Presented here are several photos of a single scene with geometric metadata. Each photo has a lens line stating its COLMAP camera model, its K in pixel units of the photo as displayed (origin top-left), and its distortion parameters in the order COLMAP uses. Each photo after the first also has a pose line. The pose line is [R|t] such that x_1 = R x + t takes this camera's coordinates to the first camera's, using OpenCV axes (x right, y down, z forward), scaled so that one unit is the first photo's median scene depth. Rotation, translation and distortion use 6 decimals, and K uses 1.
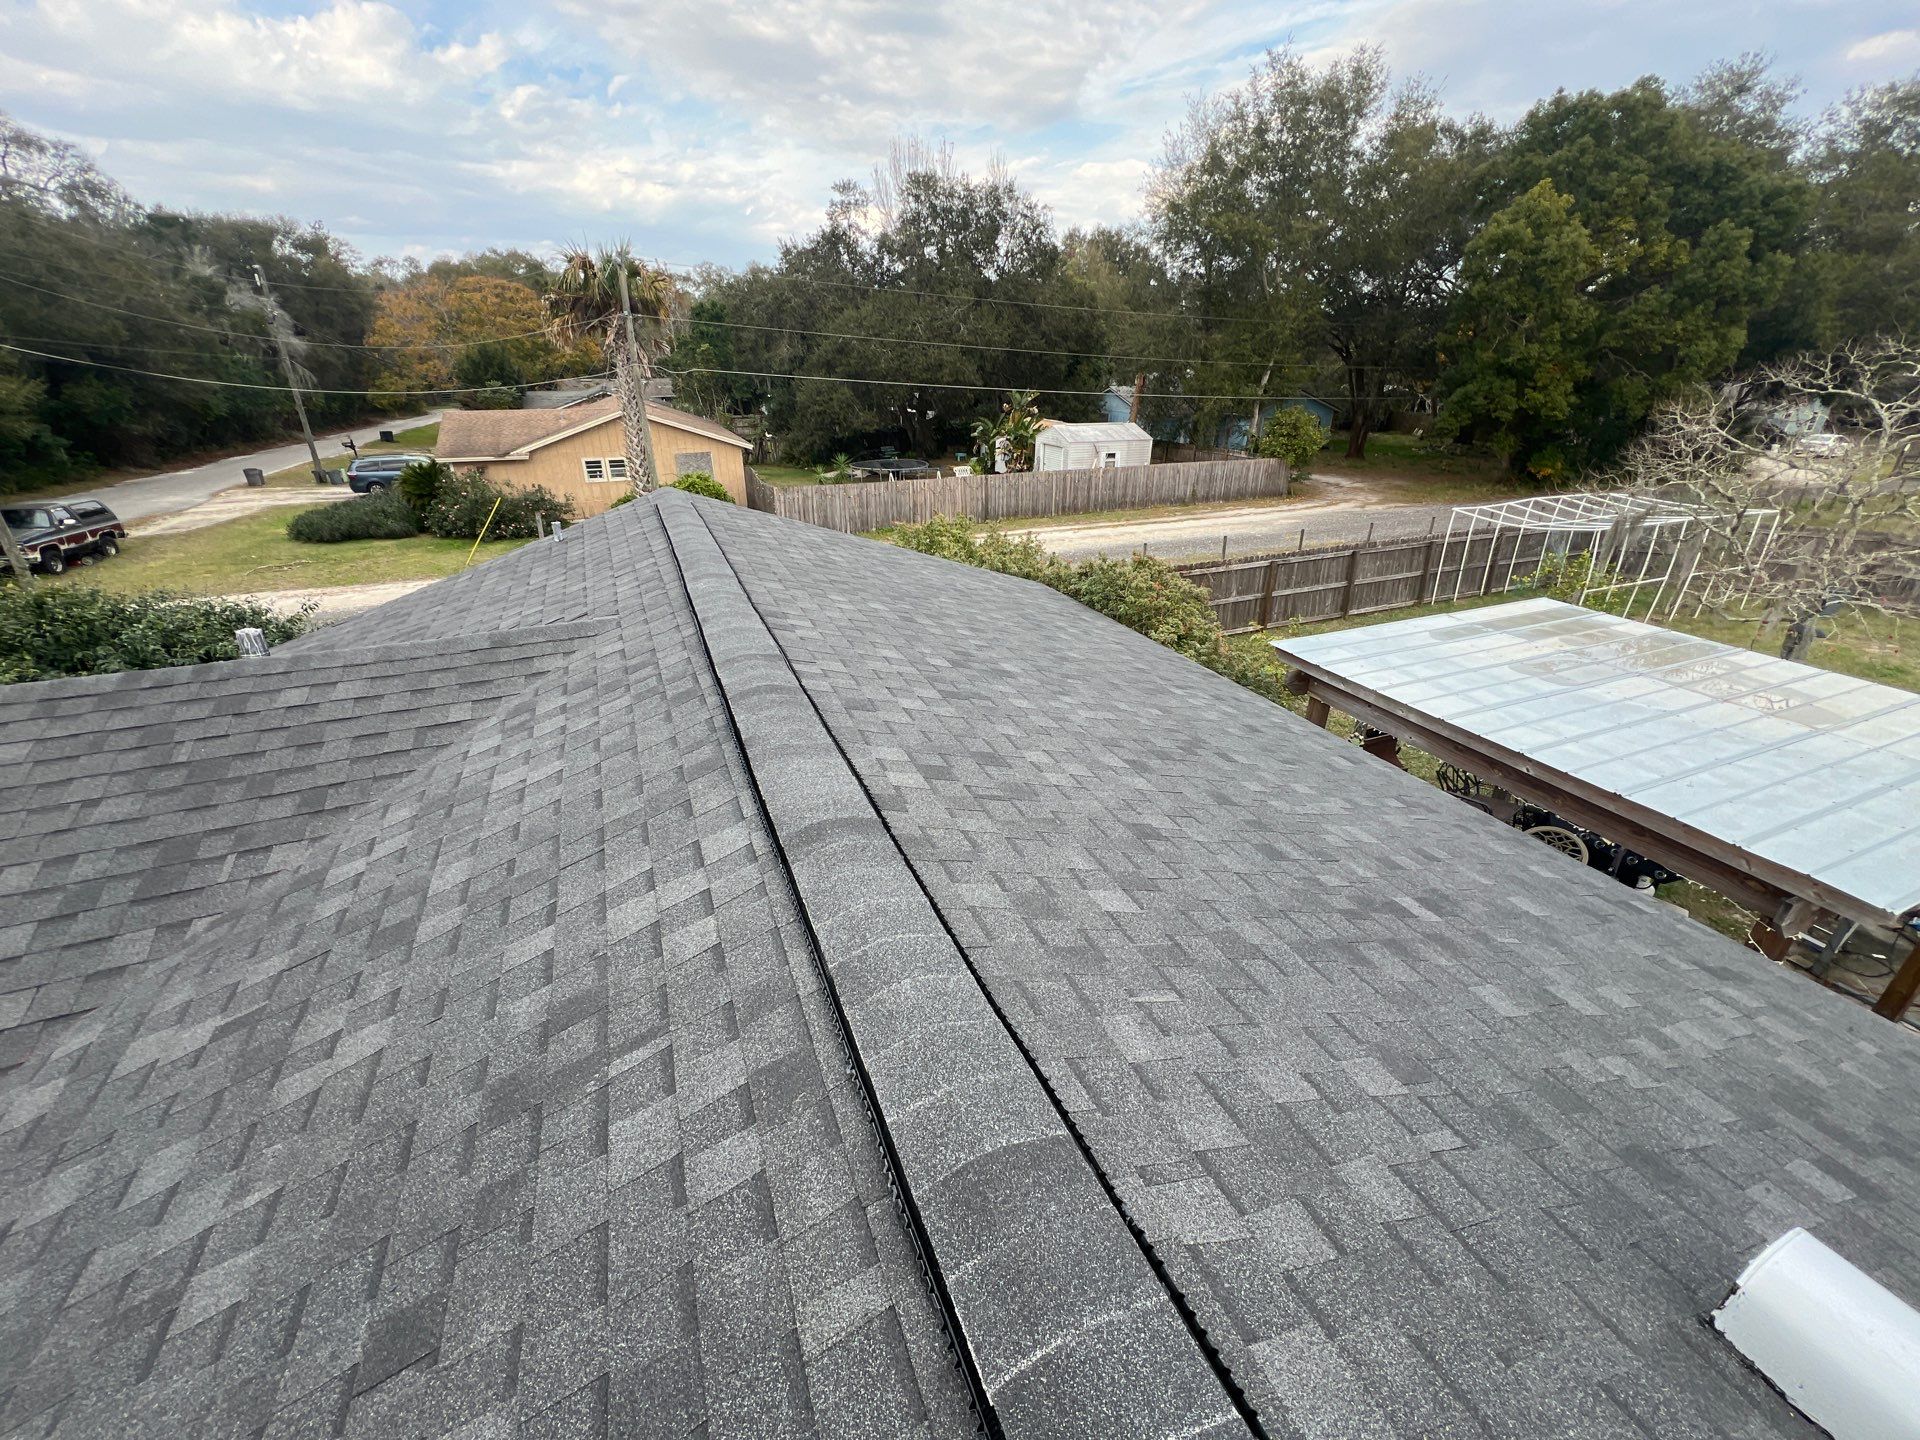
lens RADIAL K [[766.4, 0, 957.7], [0, 766.4, 717.7], [0, 0, 1]] dist [-0.000413, -0.000134]
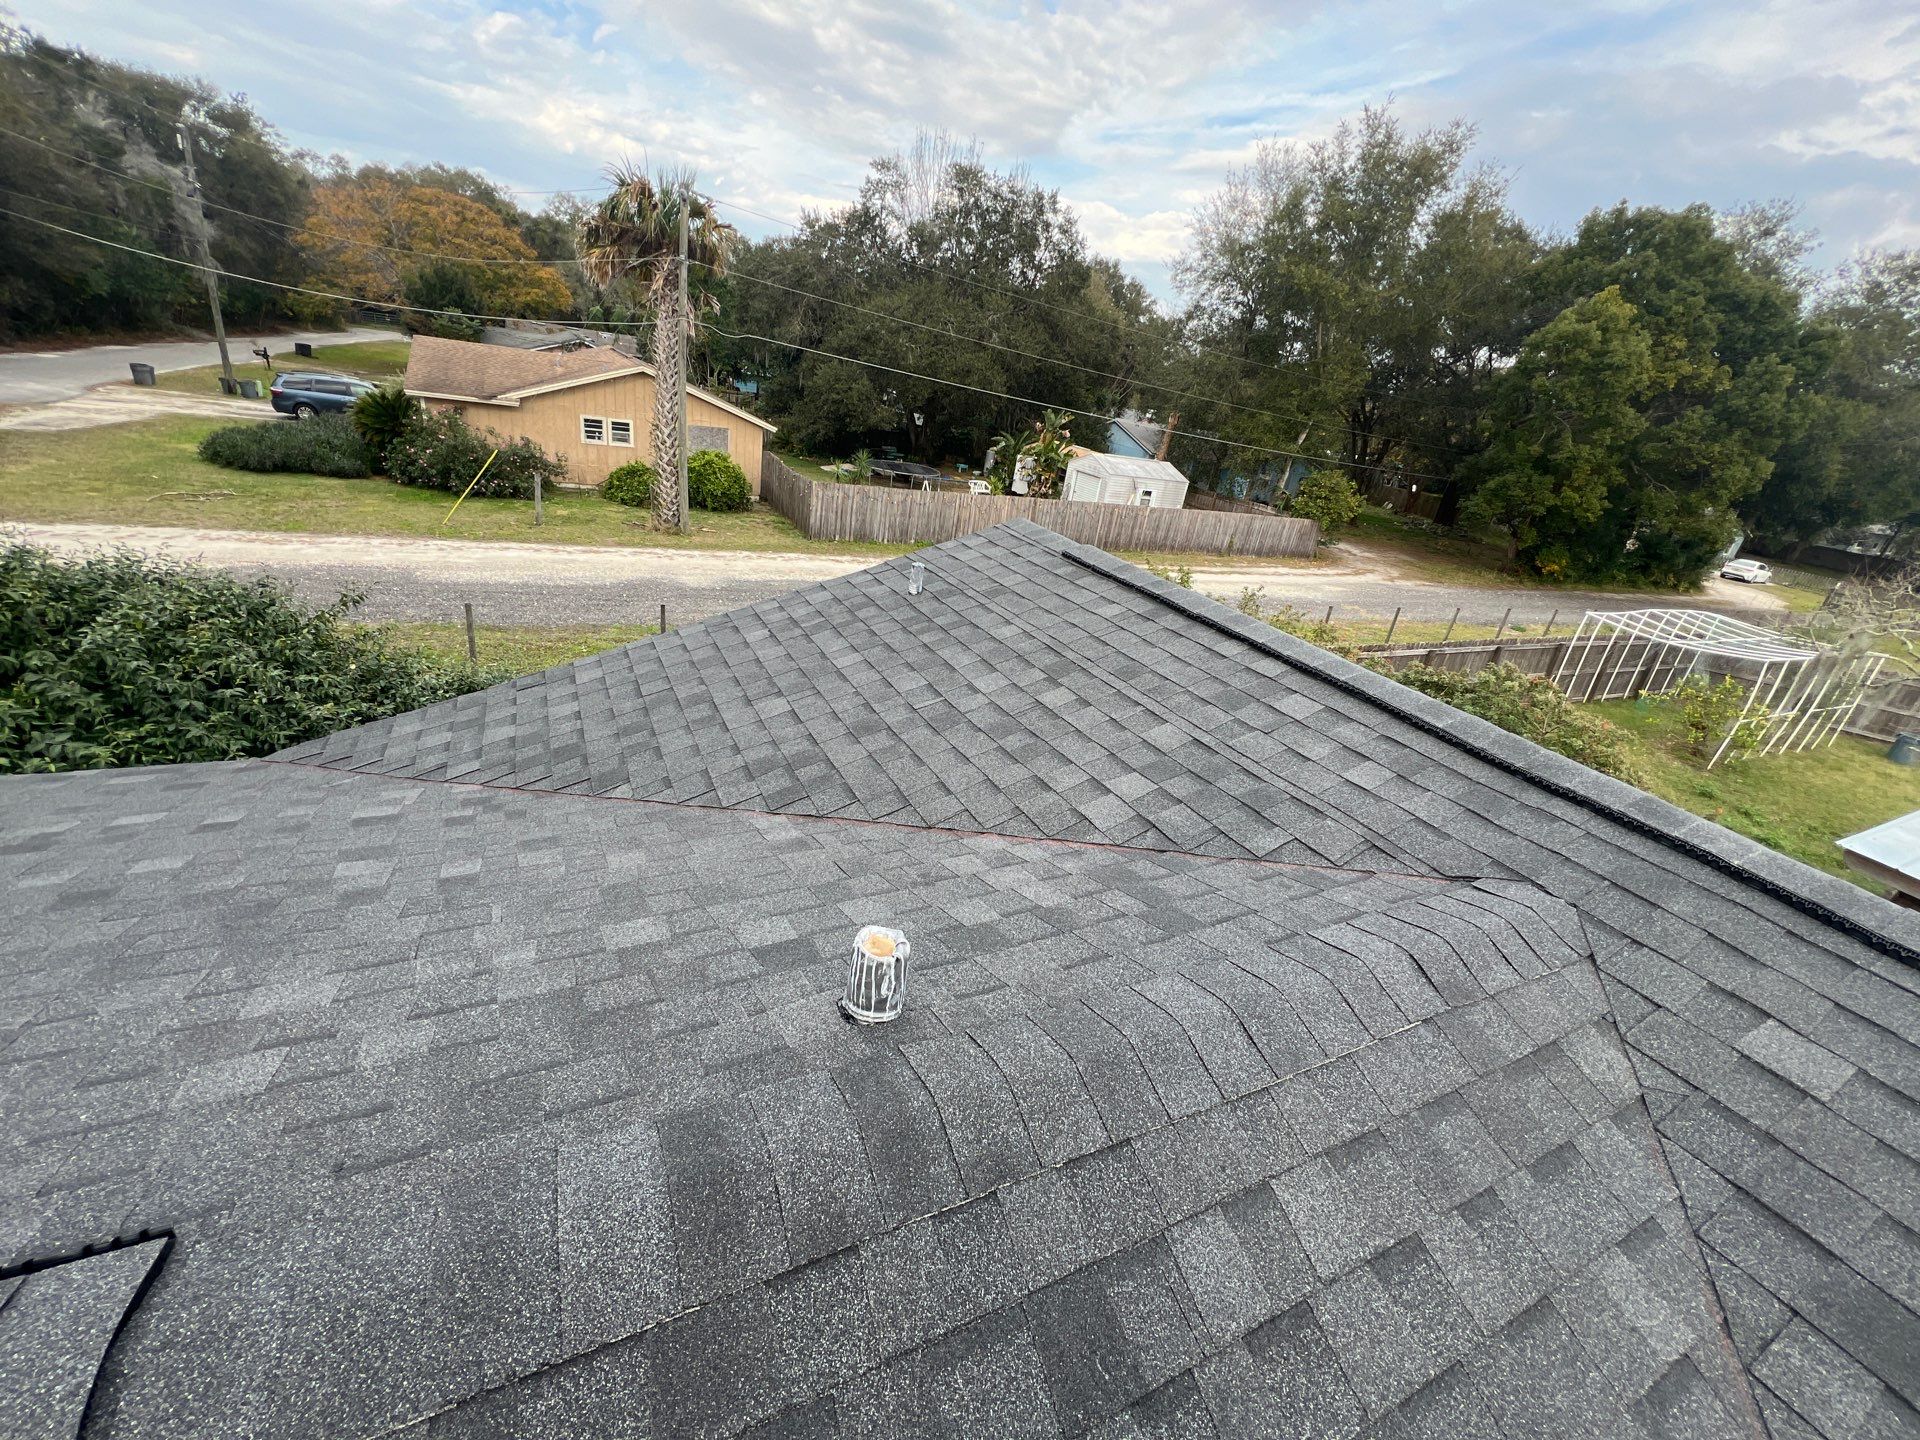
lens RADIAL K [[766.4, 0, 957.7], [0, 766.4, 717.7], [0, 0, 1]] dist [-0.000413, -0.000134]
pose [[0.987747, 0.104443, 0.115962, -0.142375], [-0.103563, 0.994530, -0.013604, -0.032451], [-0.116748, 0.001428, 0.993160, 0.097592]]
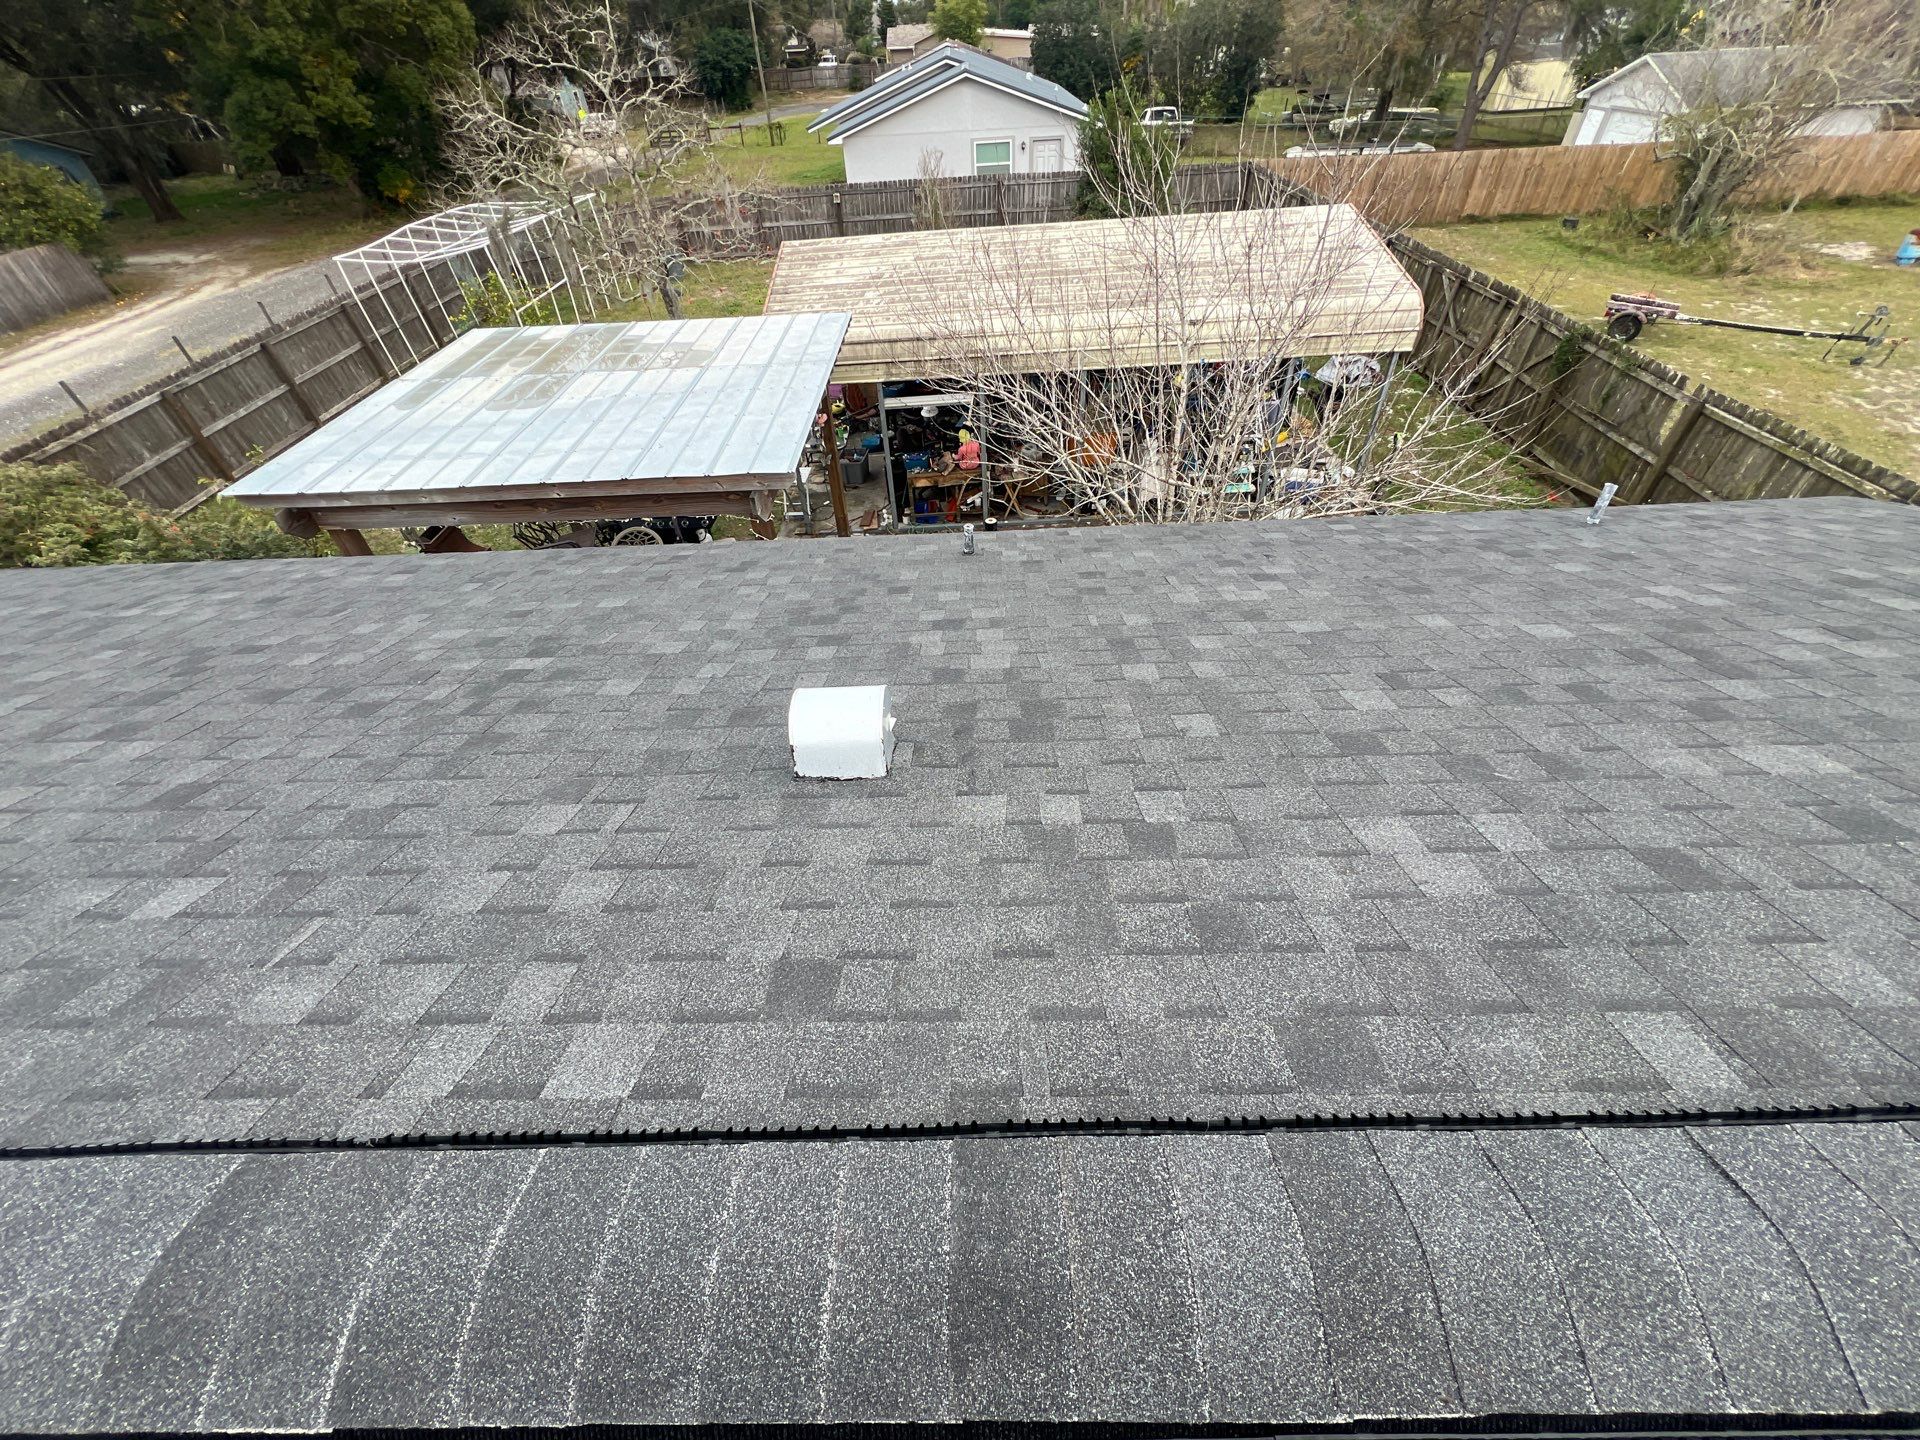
lens RADIAL K [[766.4, 0, 957.7], [0, 766.4, 717.7], [0, 0, 1]] dist [-0.000413, -0.000134]
pose [[0.385296, -0.637671, 0.667025, 0.009263], [0.431325, 0.763460, 0.480715, 0.006209], [-0.815785, 0.102487, 0.569202, -0.005618]]
